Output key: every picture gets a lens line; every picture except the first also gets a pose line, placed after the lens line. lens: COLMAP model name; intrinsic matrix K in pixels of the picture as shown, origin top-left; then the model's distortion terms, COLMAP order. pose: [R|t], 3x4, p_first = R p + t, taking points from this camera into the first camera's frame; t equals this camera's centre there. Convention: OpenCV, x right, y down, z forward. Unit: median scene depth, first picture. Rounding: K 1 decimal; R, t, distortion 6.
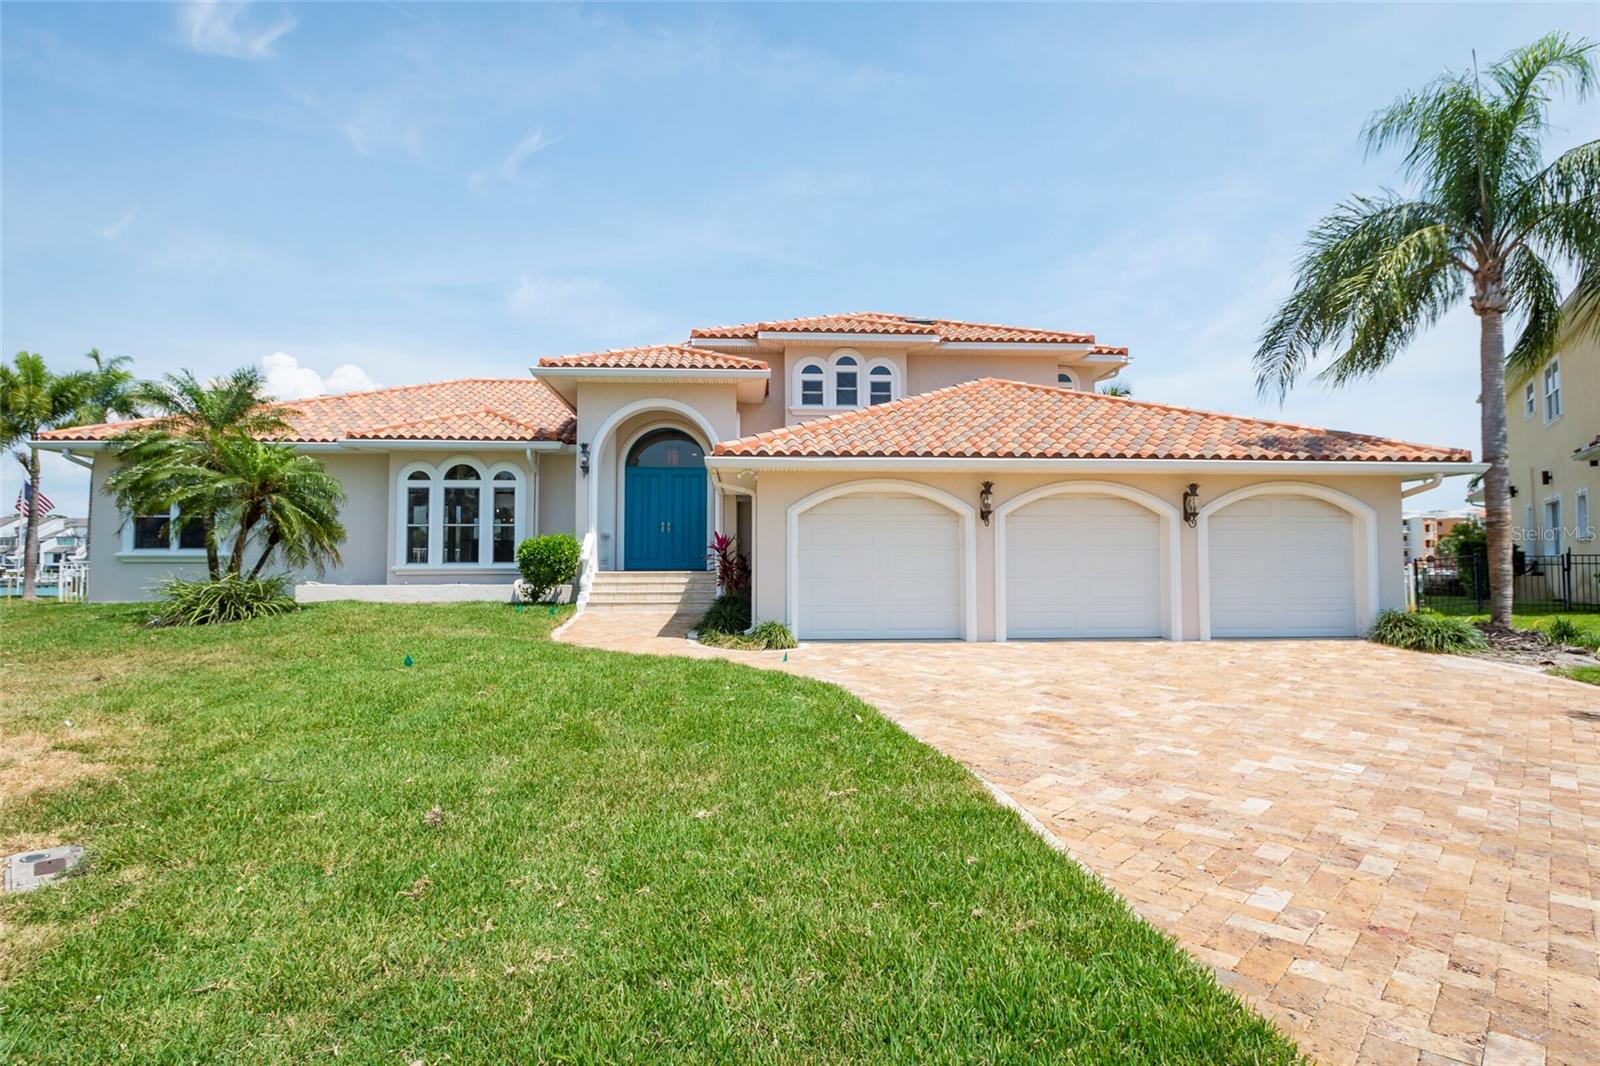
lens RADIAL K [[832.0, 0, 800.0], [0, 832.0, 533.0], [0, 0, 1]] dist [0.006345, -0.000579]
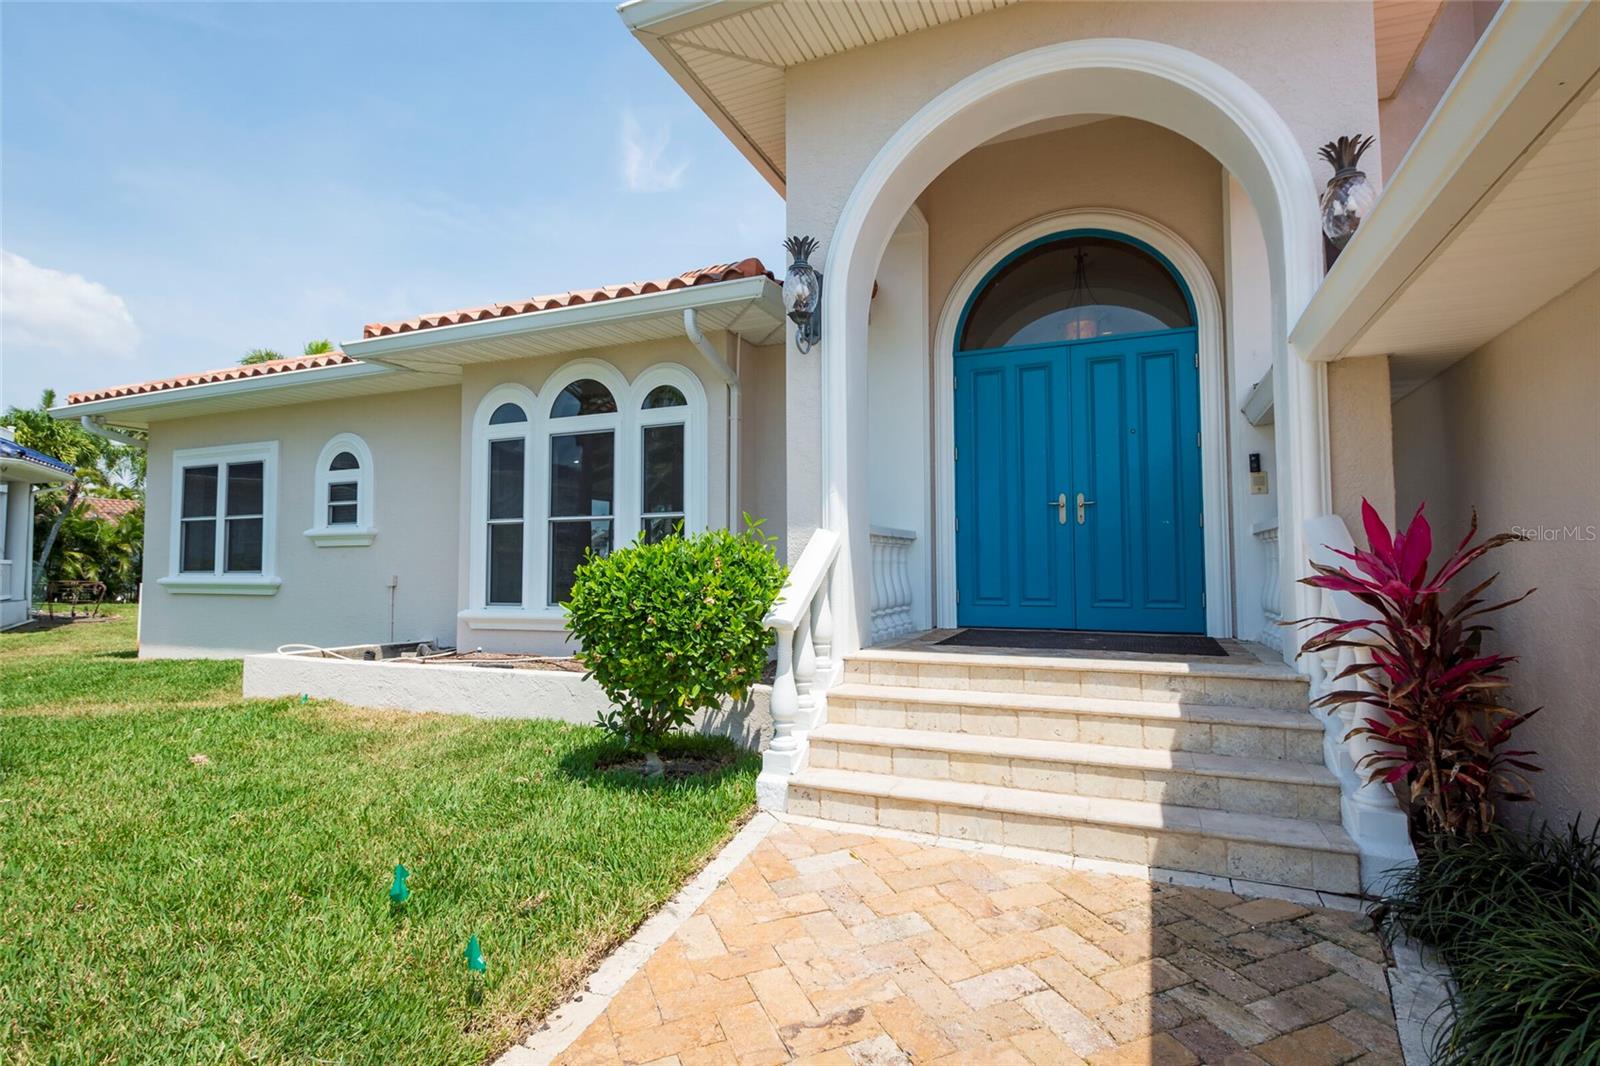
lens RADIAL K [[782.2, 0, 798.6], [0, 782.2, 527.0], [0, 0, 1]] dist [0.024126, -0.019168]
pose [[0.892911, -0.024000, -0.449593, -0.121419], [0.018922, 0.999696, -0.015784, 0.003694], [0.449836, 0.005586, 0.893094, 0.686564]]
